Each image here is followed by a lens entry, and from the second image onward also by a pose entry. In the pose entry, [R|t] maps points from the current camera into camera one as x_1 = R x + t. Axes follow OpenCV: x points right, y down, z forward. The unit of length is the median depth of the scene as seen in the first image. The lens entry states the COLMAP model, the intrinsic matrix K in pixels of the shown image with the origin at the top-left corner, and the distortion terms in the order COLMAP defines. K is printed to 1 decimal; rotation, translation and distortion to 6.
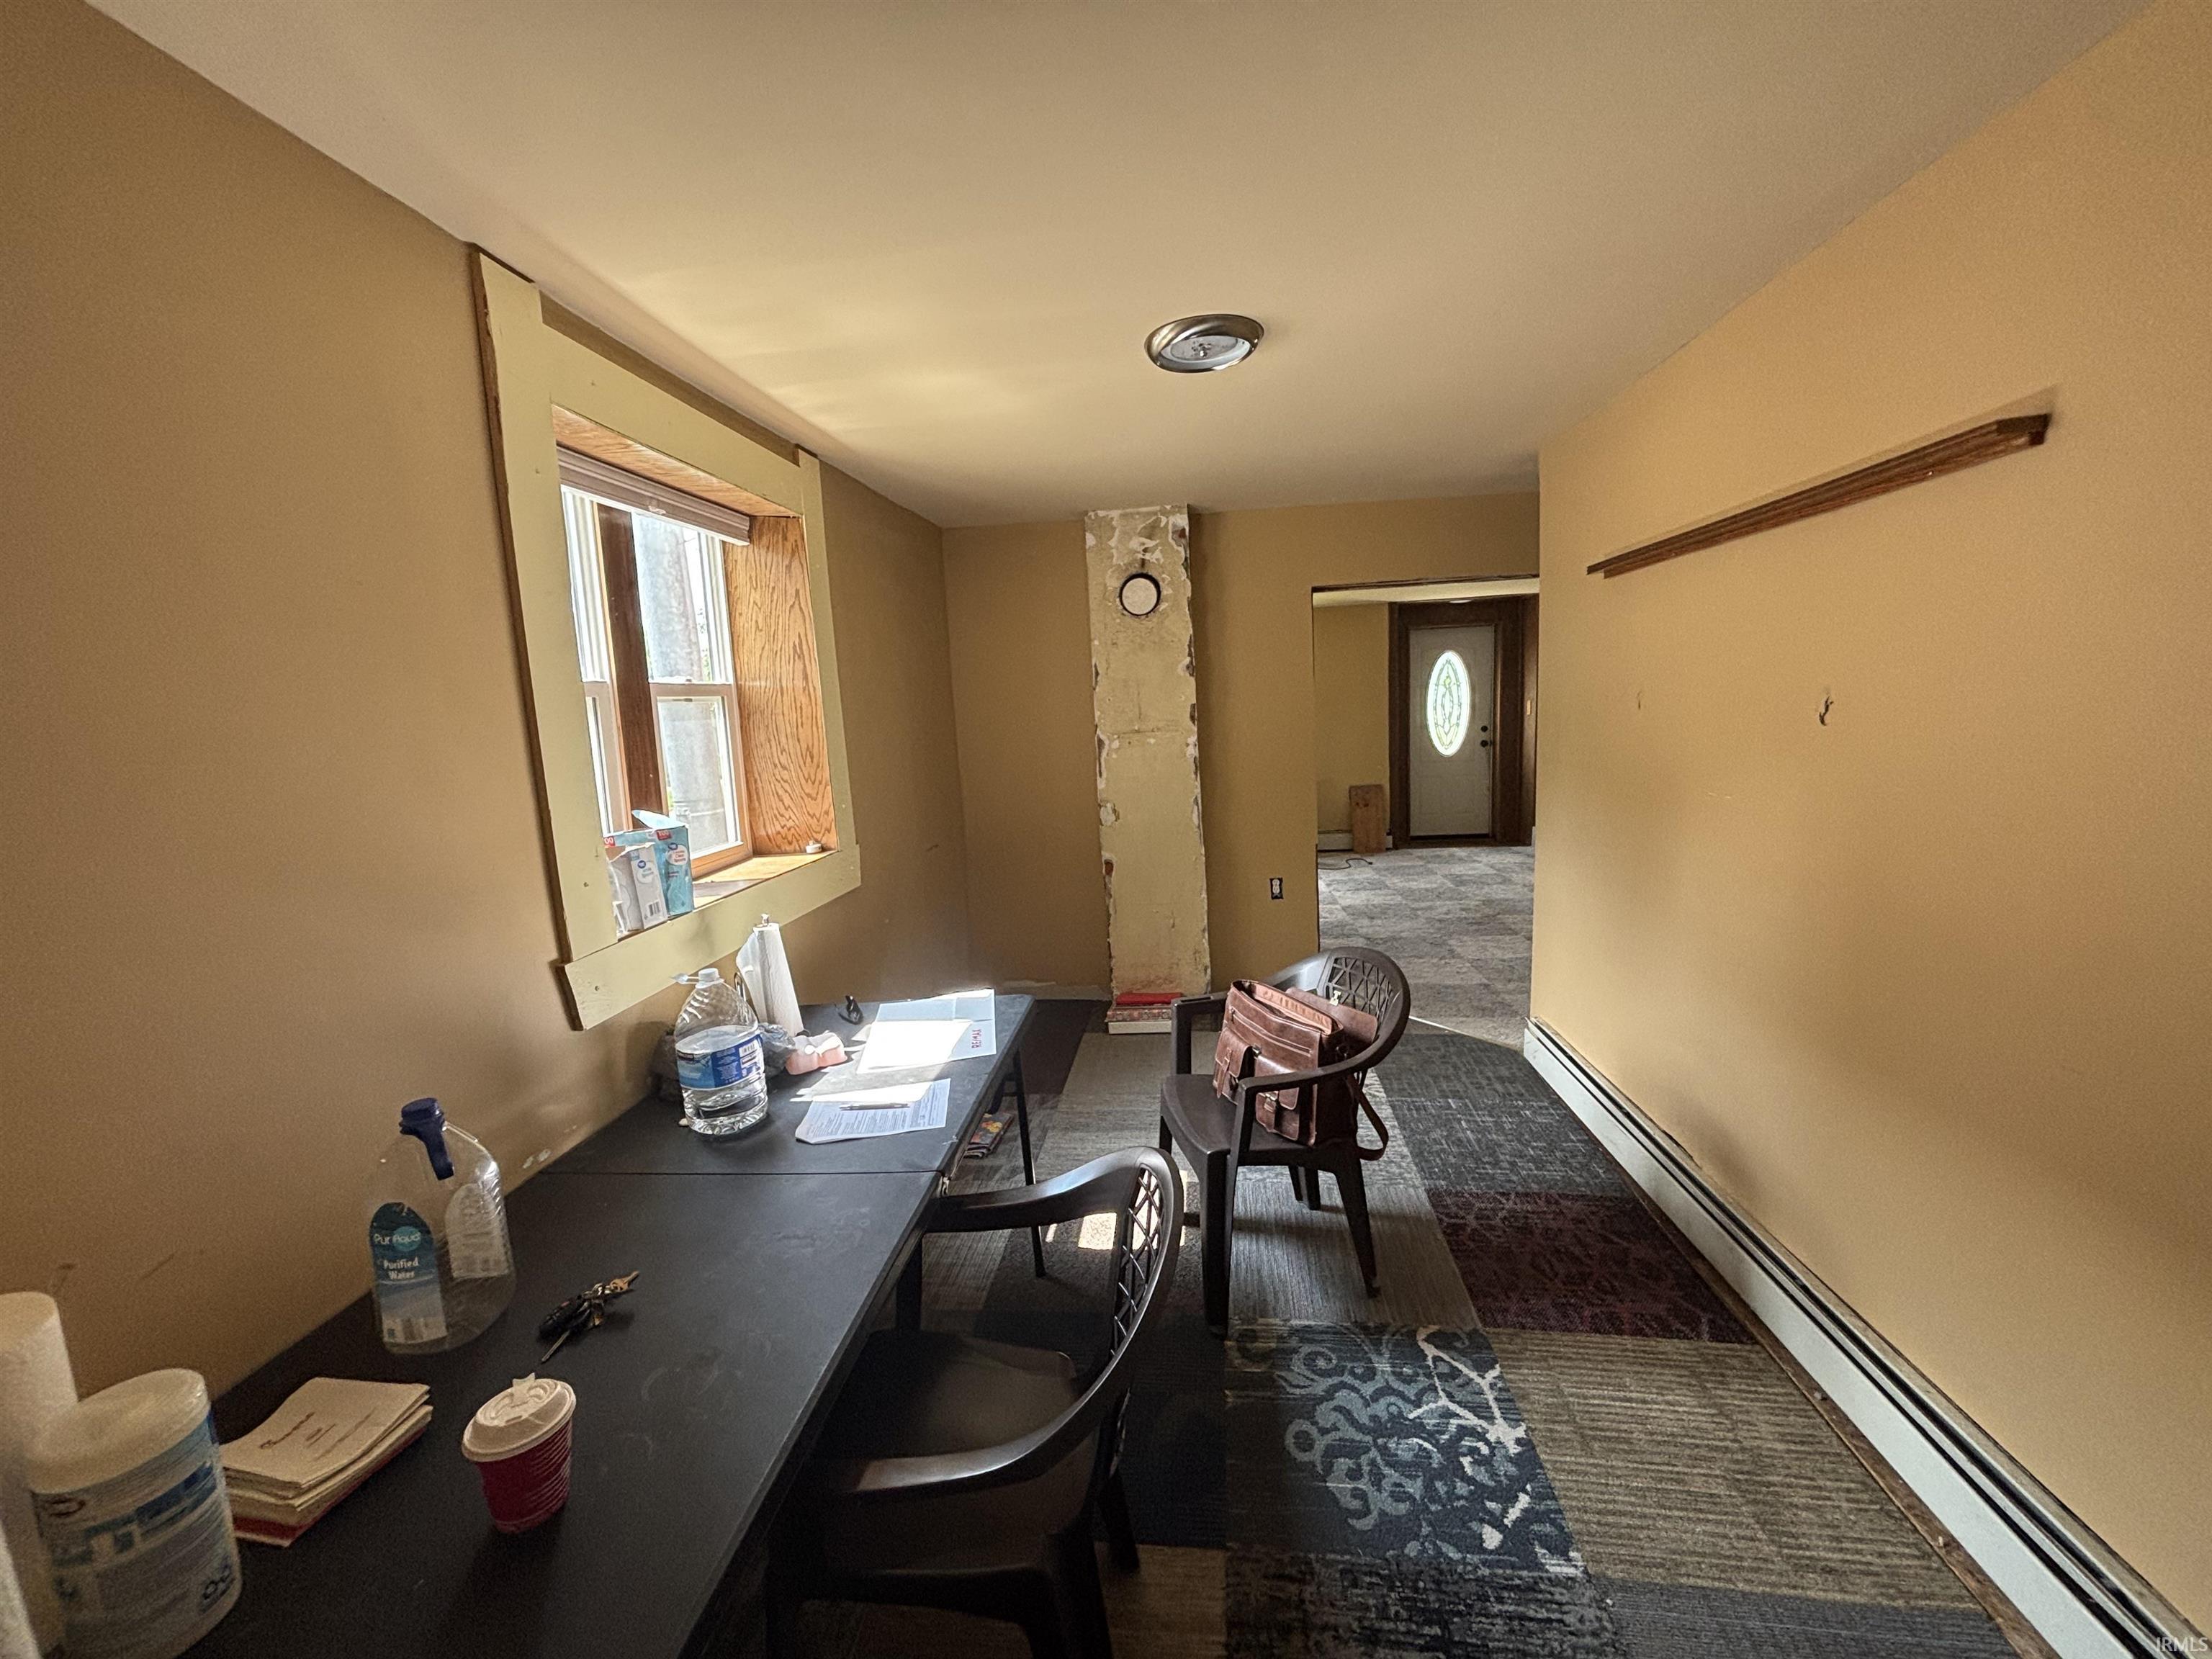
lens RADIAL K [[886.8, 0, 1106.0], [0, 886.8, 829.5], [0, 0, 1]] dist [0.002243, -0.000115]
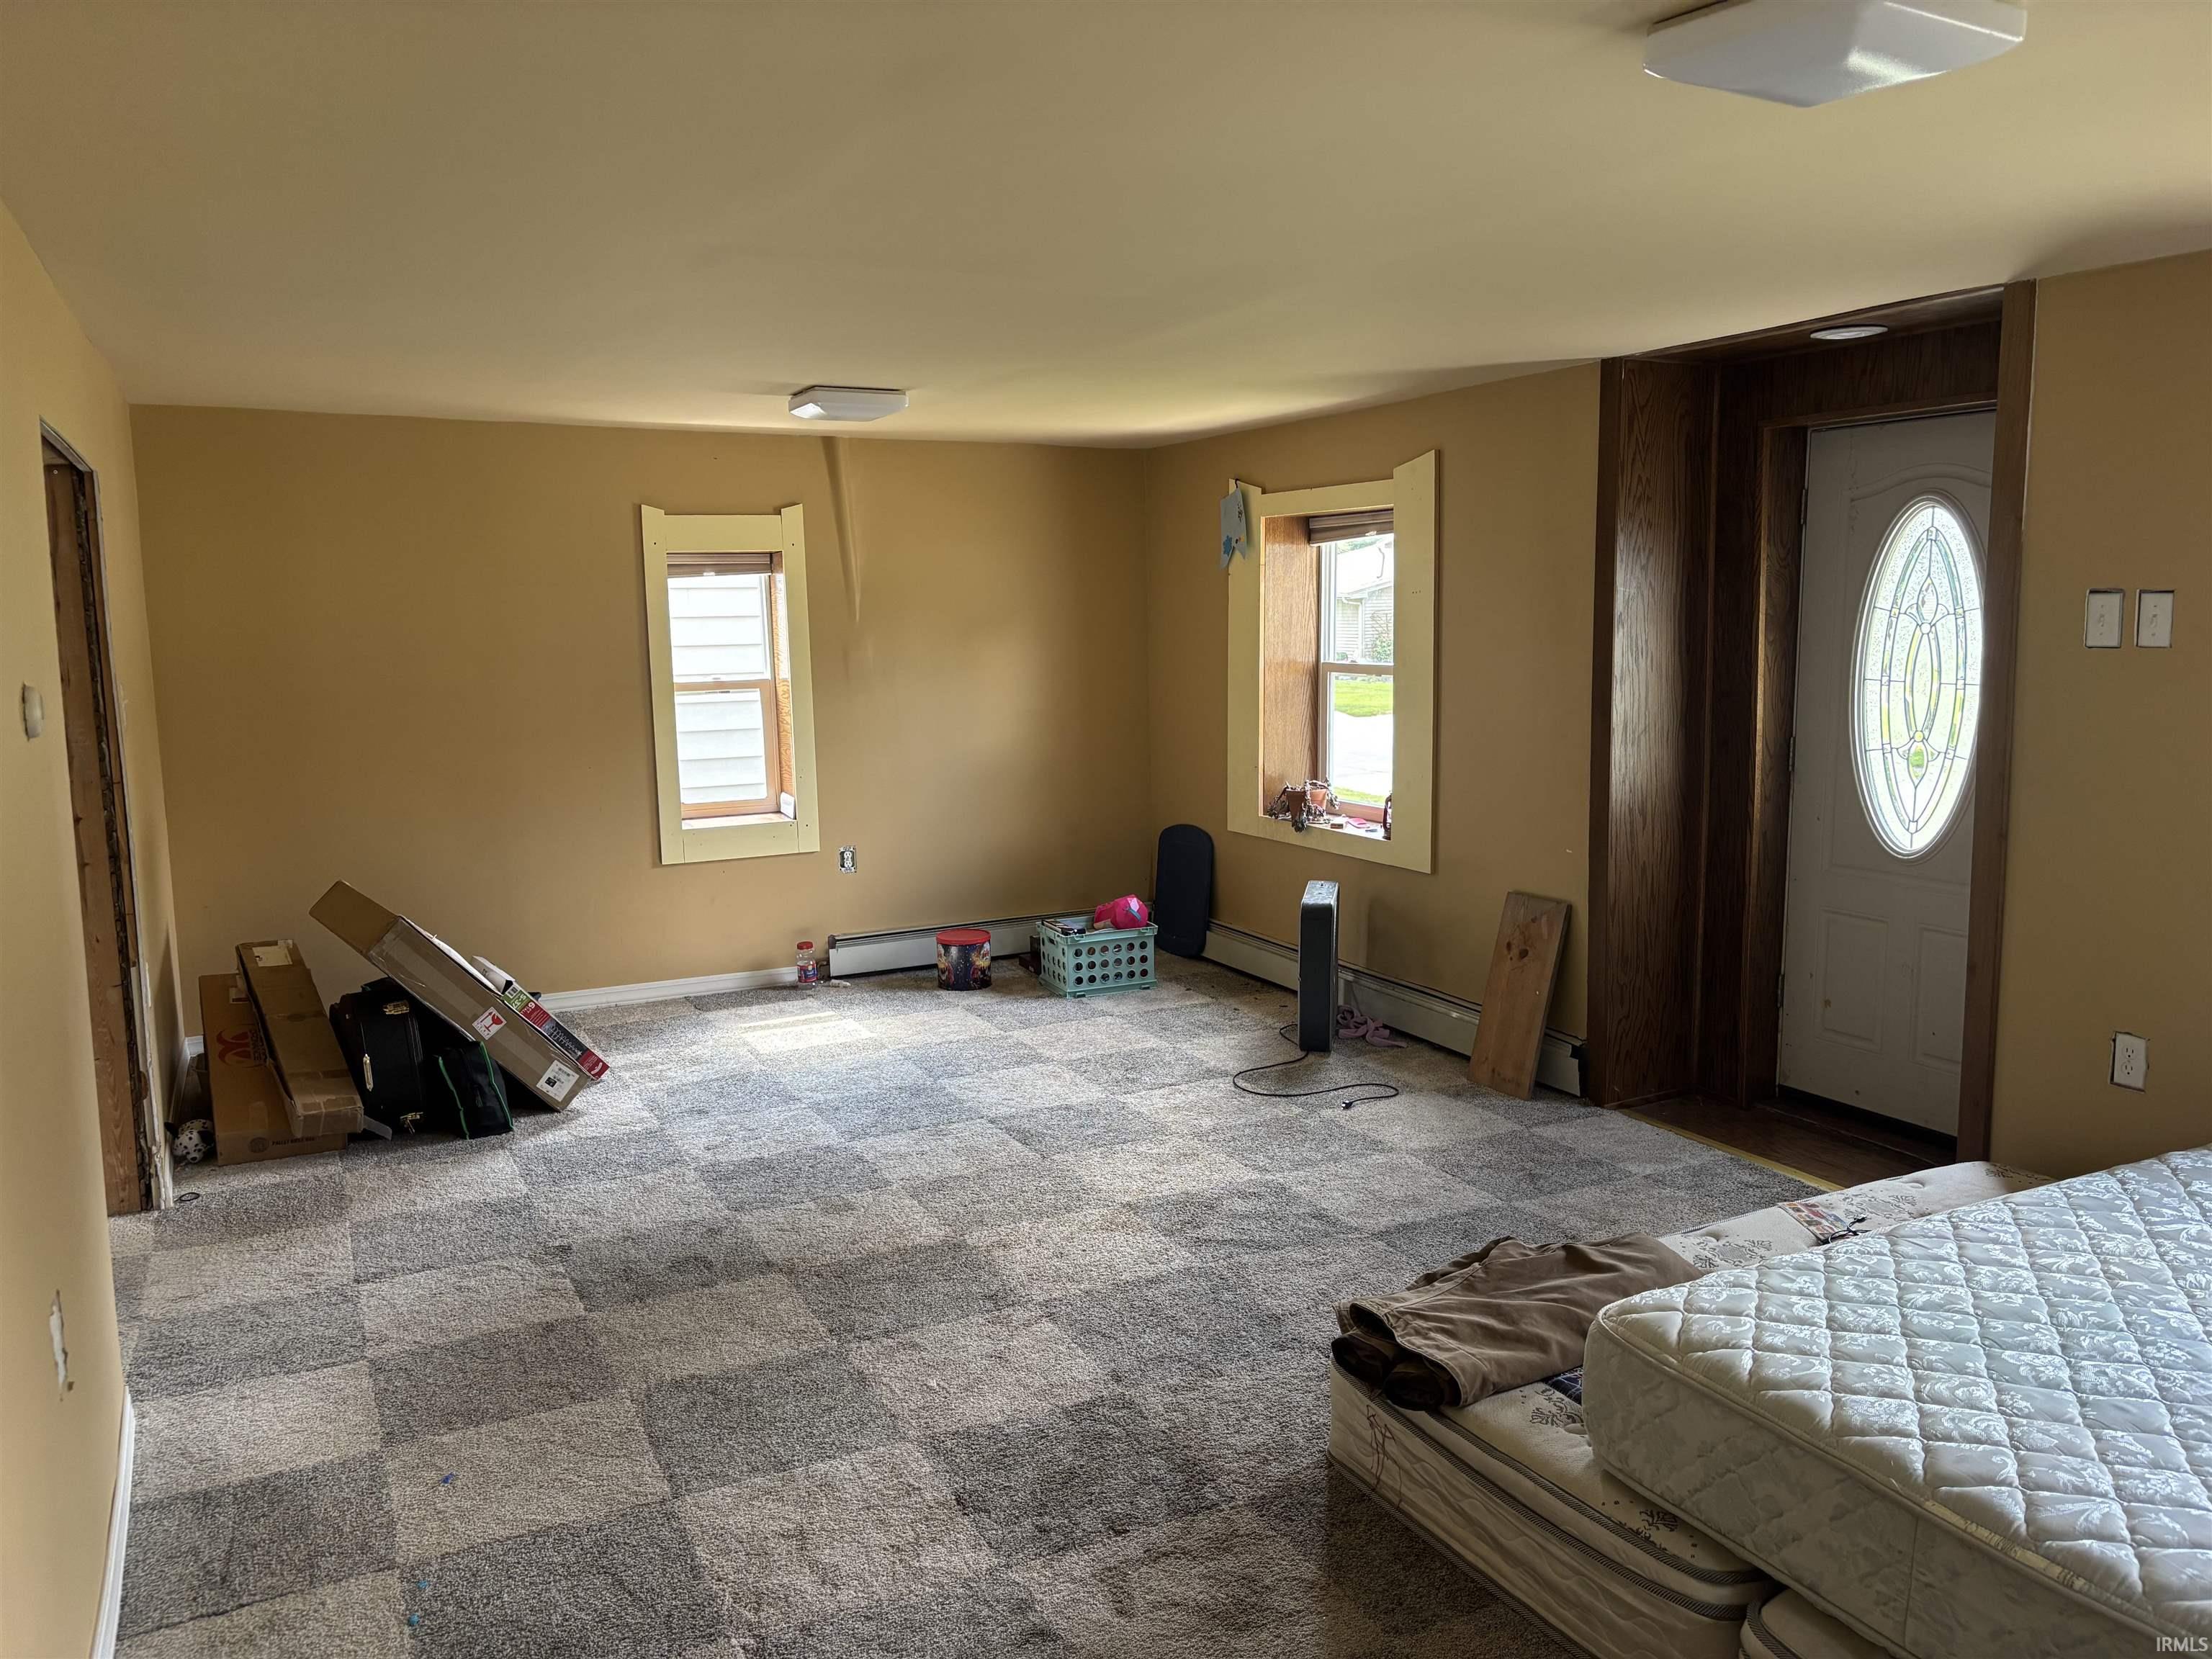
lens RADIAL K [[1658.5, 0, 1106.0], [0, 1658.5, 829.5], [0, 0, 1]] dist [0.088065, -0.077835]
pose [[0.546874, 0.151355, -0.823420, 2.916866], [-0.125538, 0.987228, 0.098089, -0.474028], [0.827749, 0.049728, 0.558890, 1.940751]]
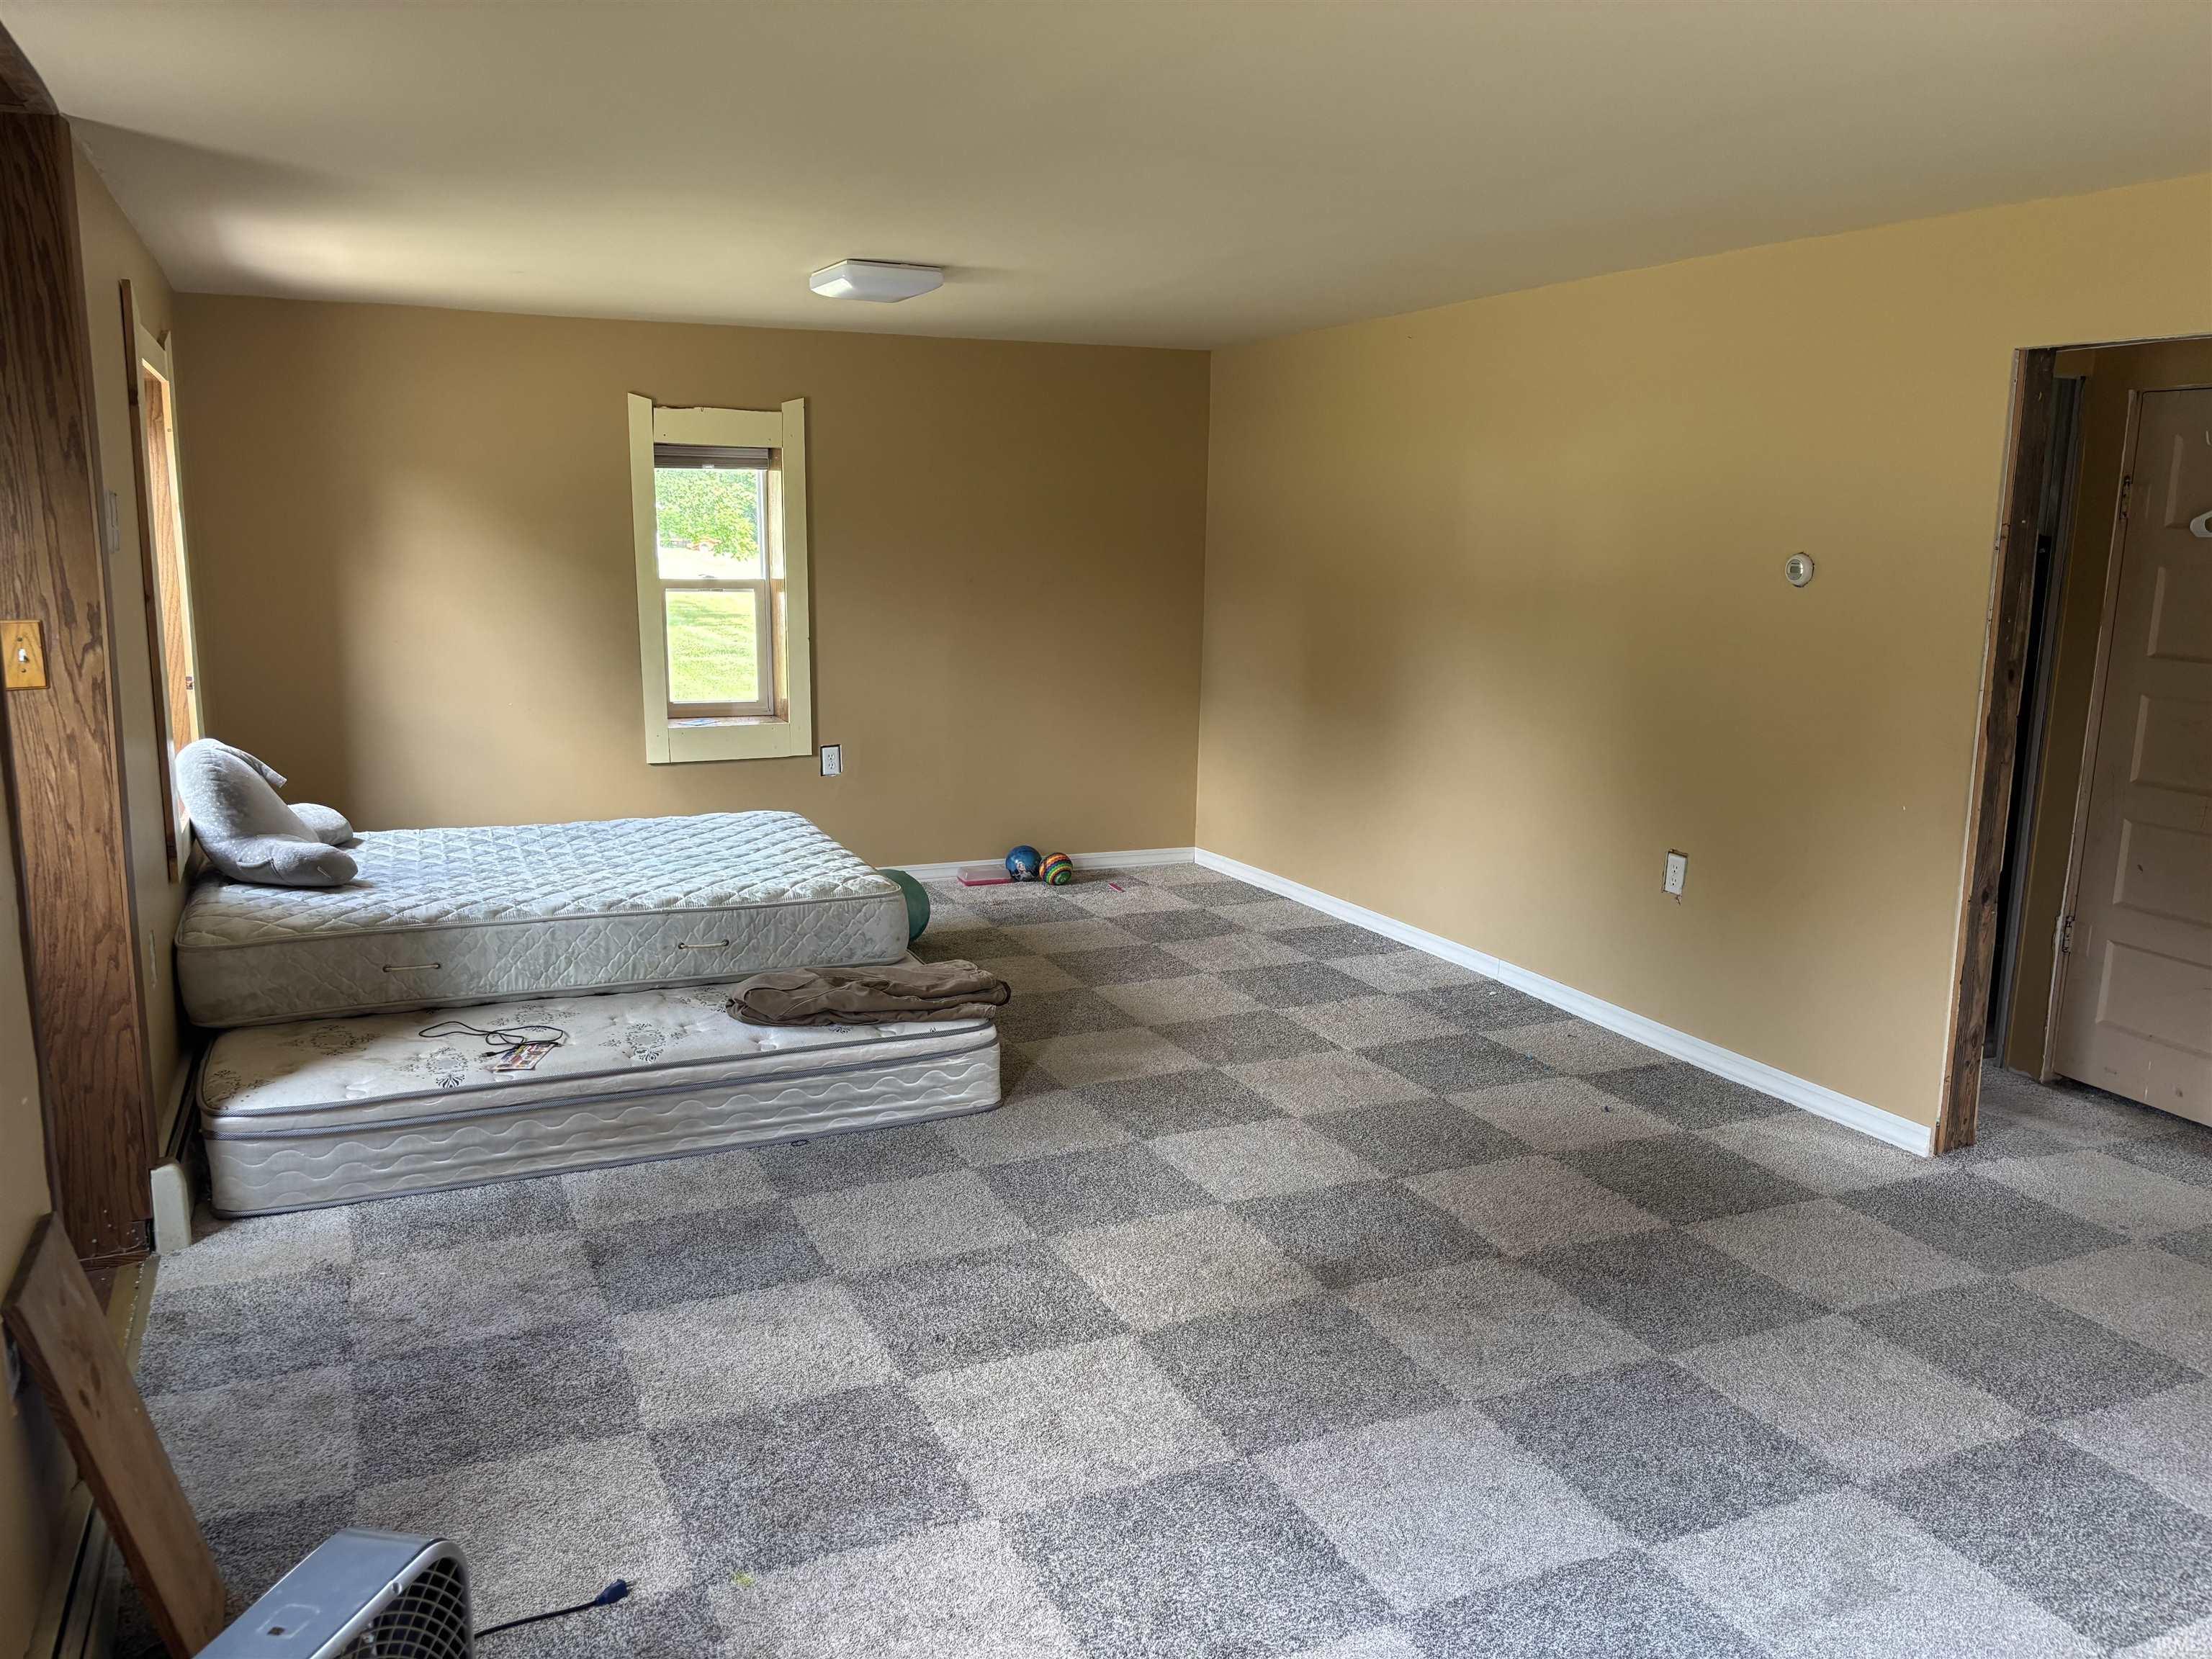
lens RADIAL K [[1658.5, 0, 1106.0], [0, 1658.5, 829.5], [0, 0, 1]] dist [0.088065, -0.077835]
pose [[-0.509023, -0.122546, 0.851985, -0.012625], [0.125825, 0.968587, 0.214492, -0.588595], [-0.851507, 0.216382, -0.477614, 3.828232]]
